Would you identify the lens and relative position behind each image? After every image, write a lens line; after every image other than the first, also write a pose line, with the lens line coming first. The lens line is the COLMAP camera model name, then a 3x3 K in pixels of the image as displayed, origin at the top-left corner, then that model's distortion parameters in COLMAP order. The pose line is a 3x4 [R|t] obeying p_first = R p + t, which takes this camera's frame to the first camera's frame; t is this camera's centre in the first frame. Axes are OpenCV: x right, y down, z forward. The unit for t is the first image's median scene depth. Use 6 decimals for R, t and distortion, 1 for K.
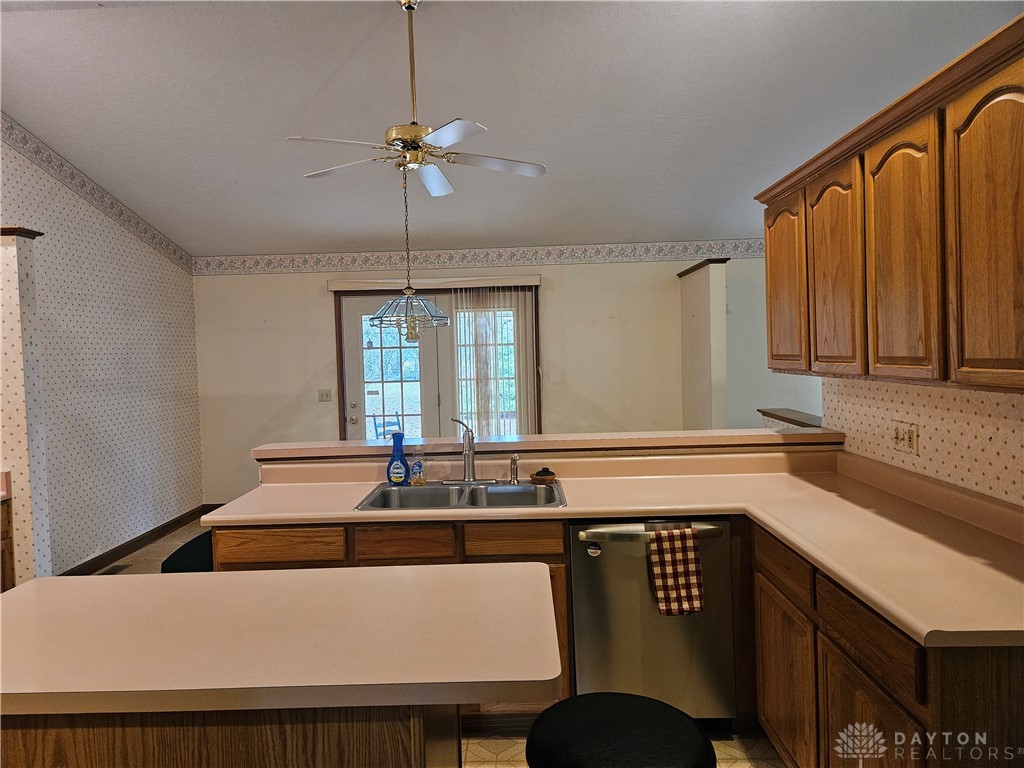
lens RADIAL K [[691.3, 0, 511.2], [0, 691.3, 383.4], [0, 0, 1]] dist [0.060826, -0.043361]
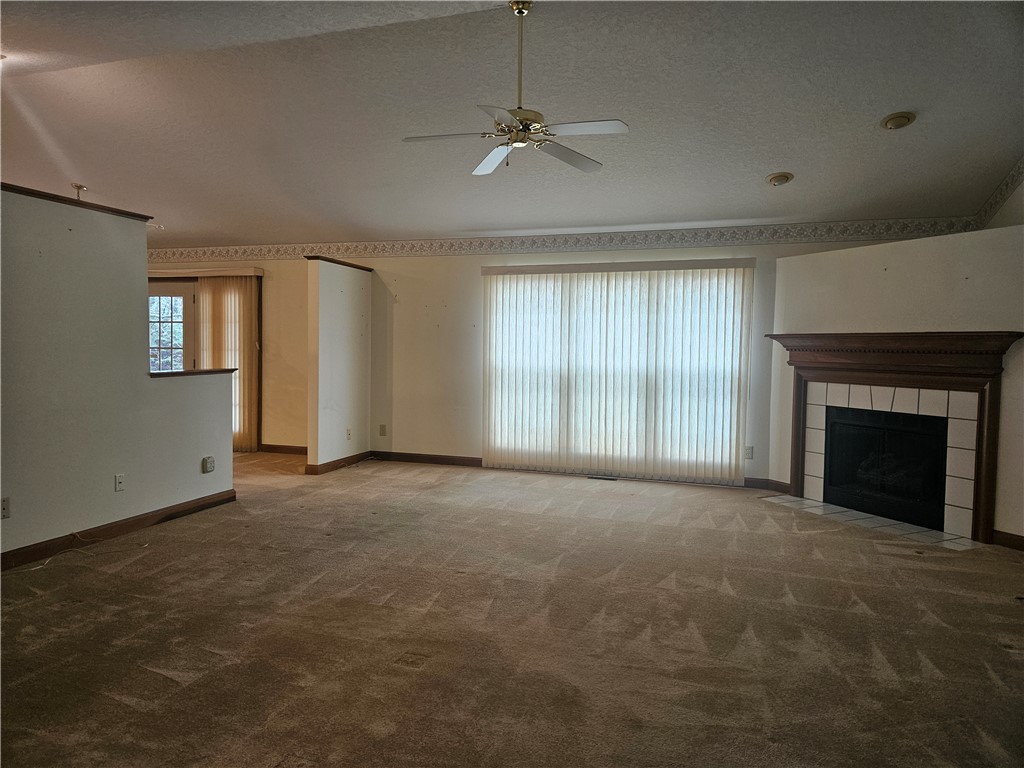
lens RADIAL K [[691.3, 0, 512.4], [0, 691.3, 381.2], [0, 0, 1]] dist [0.060826, -0.043361]
pose [[0.959928, 0.054041, -0.274986, 0.835145], [-0.047487, 0.998408, 0.030438, -0.011085], [0.276193, -0.016160, 0.960966, -0.093220]]
